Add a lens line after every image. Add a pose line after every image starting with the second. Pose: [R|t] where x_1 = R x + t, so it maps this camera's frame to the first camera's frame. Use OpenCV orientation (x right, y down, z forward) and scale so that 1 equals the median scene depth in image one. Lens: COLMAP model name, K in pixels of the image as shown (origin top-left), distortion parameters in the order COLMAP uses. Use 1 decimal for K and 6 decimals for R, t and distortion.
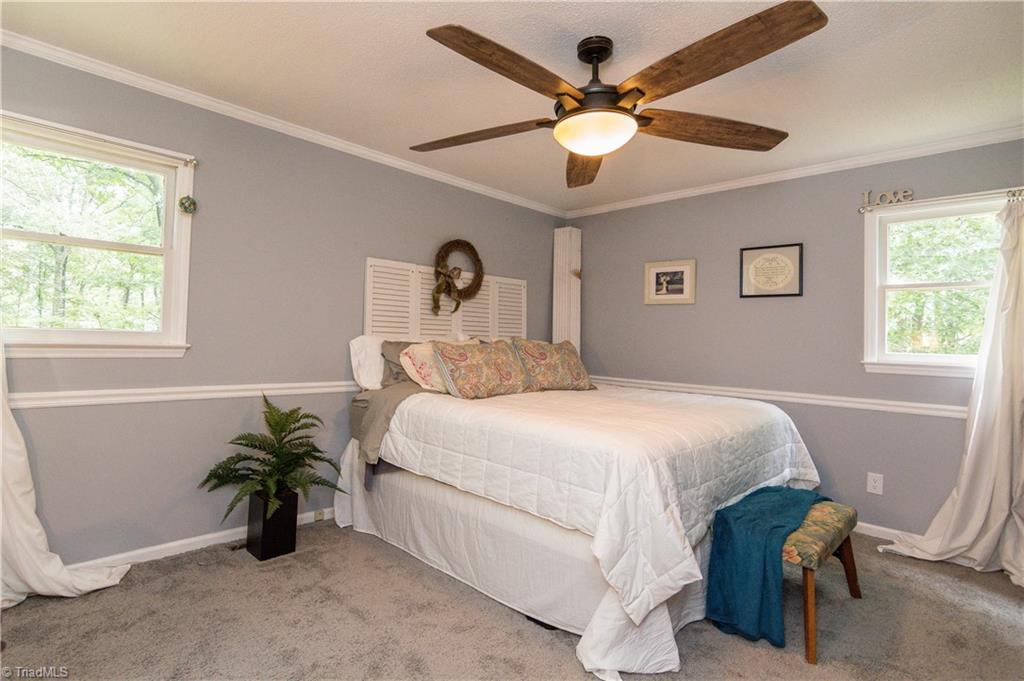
lens RADIAL K [[492.2, 0, 503.7], [0, 492.2, 339.2], [0, 0, 1]] dist [-0.005391, 0.001287]
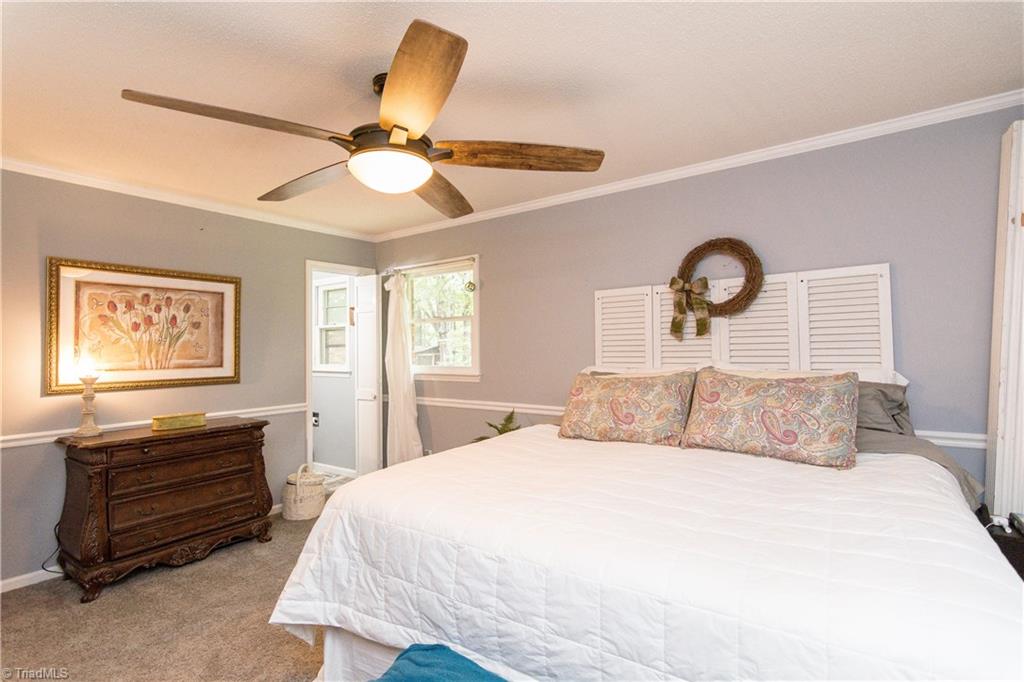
lens RADIAL K [[492.2, 0, 503.7], [0, 492.2, 339.7], [0, 0, 1]] dist [-0.005391, 0.001287]
pose [[0.167940, -0.046634, -0.984694, 0.743194], [0.024316, 0.998772, -0.043154, -0.023189], [0.985497, -0.016697, 0.168867, 0.646735]]
